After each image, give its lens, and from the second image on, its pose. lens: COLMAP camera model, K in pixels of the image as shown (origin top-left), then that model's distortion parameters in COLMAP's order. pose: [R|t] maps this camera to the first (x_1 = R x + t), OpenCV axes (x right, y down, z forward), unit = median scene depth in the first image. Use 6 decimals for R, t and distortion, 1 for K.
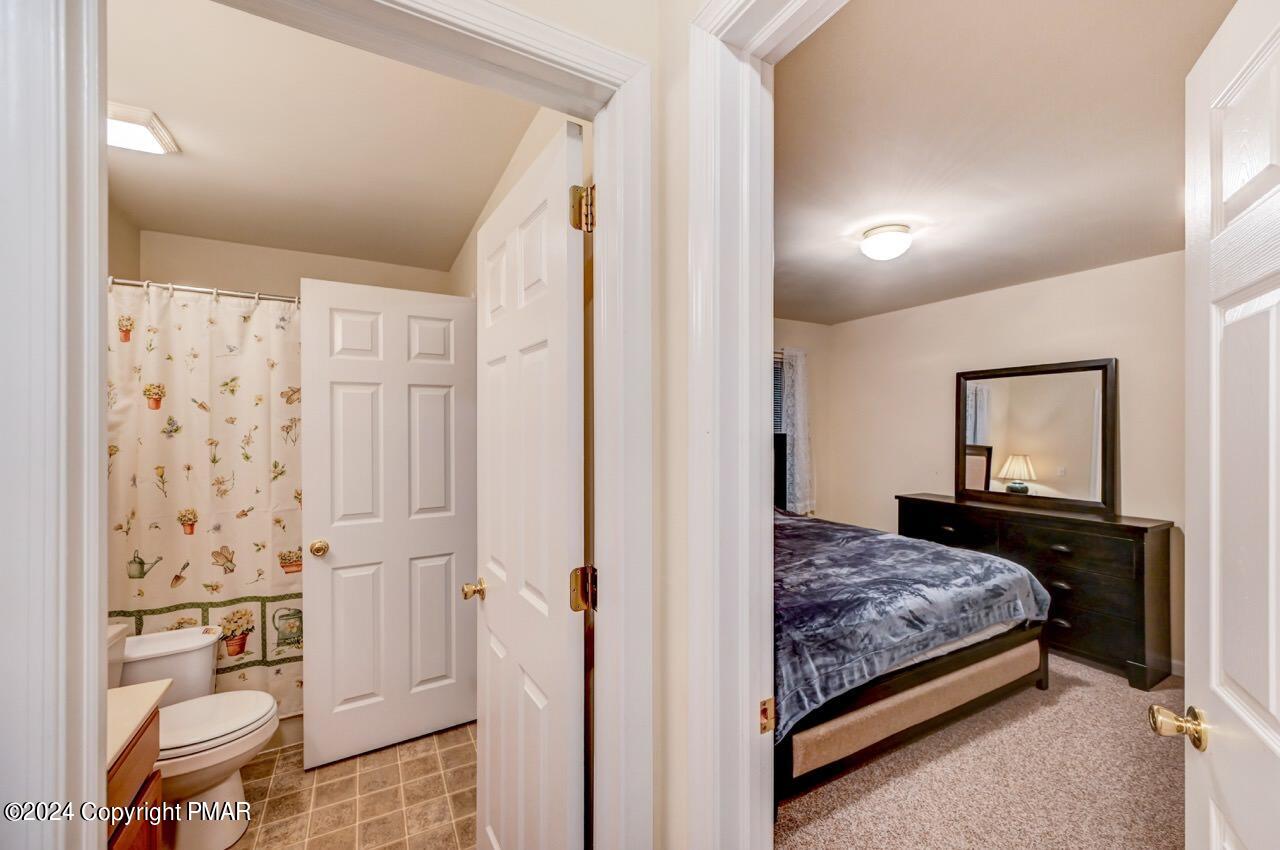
lens RADIAL K [[515.8, 0, 647.0], [0, 515.8, 426.6], [0, 0, 1]] dist [-0.000446, 0.000813]
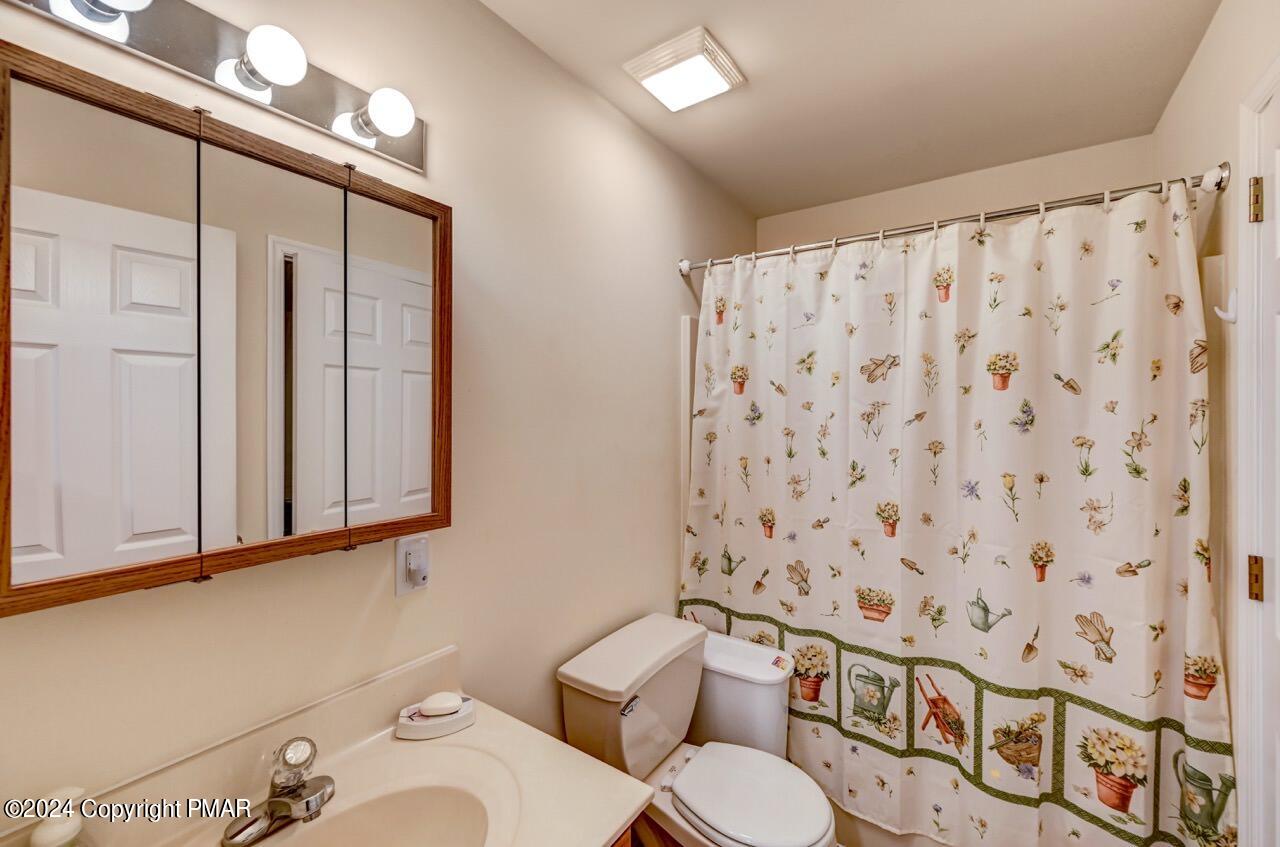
lens RADIAL K [[515.8, 0, 647.1], [0, 515.8, 412.0], [0, 0, 1]] dist [-0.000446, 0.000813]
pose [[0.447268, 0.004976, -0.894386, -0.200713], [-0.005125, 0.999982, 0.003000, -0.003589], [0.894385, 0.003242, 0.447286, 0.420414]]
